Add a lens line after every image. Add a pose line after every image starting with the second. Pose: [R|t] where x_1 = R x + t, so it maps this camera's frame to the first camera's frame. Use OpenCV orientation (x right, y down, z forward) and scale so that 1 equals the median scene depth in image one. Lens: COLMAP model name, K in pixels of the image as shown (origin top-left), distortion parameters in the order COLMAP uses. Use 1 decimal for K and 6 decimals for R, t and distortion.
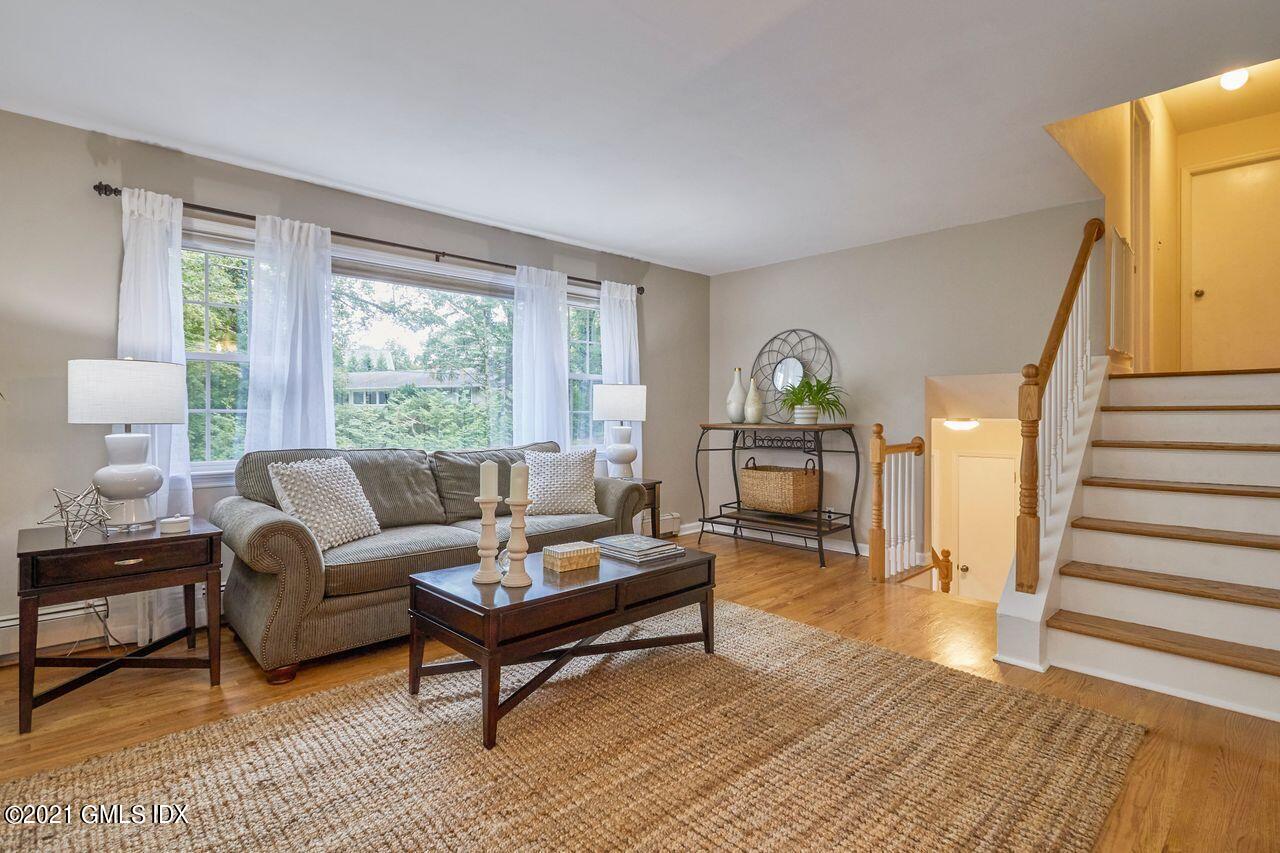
lens RADIAL K [[631.5, 0, 658.0], [0, 631.5, 409.3], [0, 0, 1]] dist [0.006380, -0.005116]
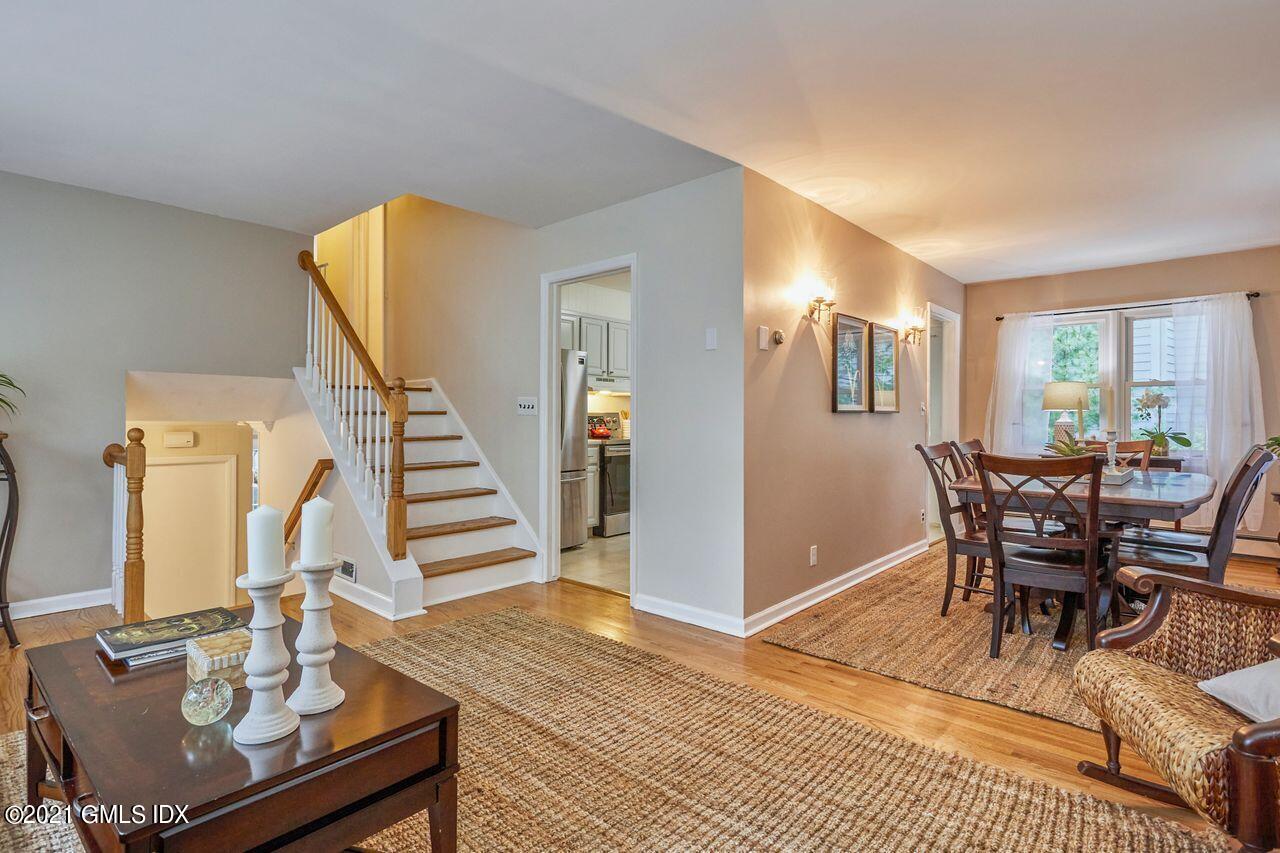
lens RADIAL K [[631.5, 0, 645.9], [0, 631.5, 416.9], [0, 0, 1]] dist [0.006380, -0.005116]
pose [[-0.061844, -0.003841, 0.998078, -0.559044], [-0.005815, 0.999977, 0.003488, 0.002708], [-0.998069, -0.005588, -0.061865, 0.489627]]
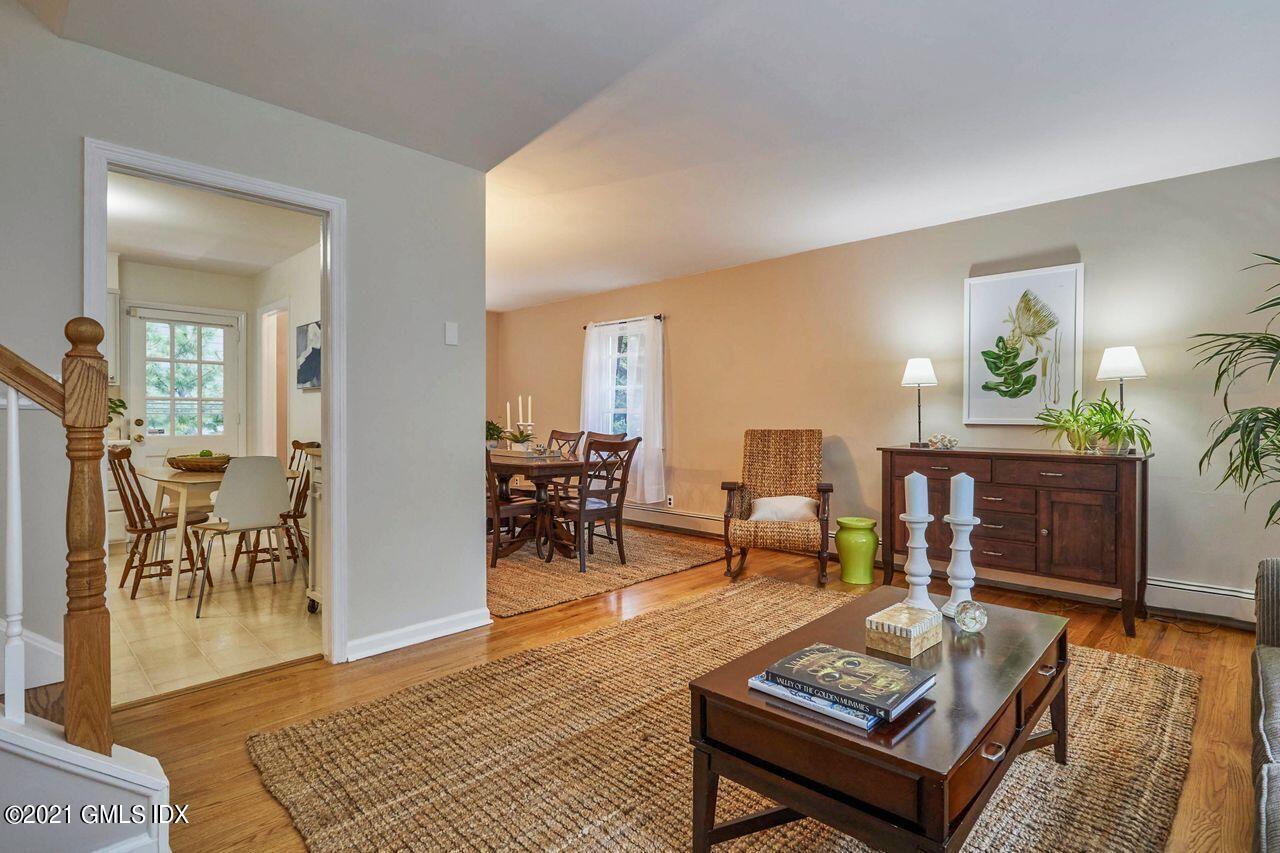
lens RADIAL K [[631.5, 0, 652.0], [0, 631.5, 421.4], [0, 0, 1]] dist [0.006380, -0.005116]
pose [[-0.999541, -0.008483, -0.029092, 0.112496], [-0.008574, 0.999959, 0.003010, 0.010325], [0.029065, 0.003258, -0.999572, 1.246083]]
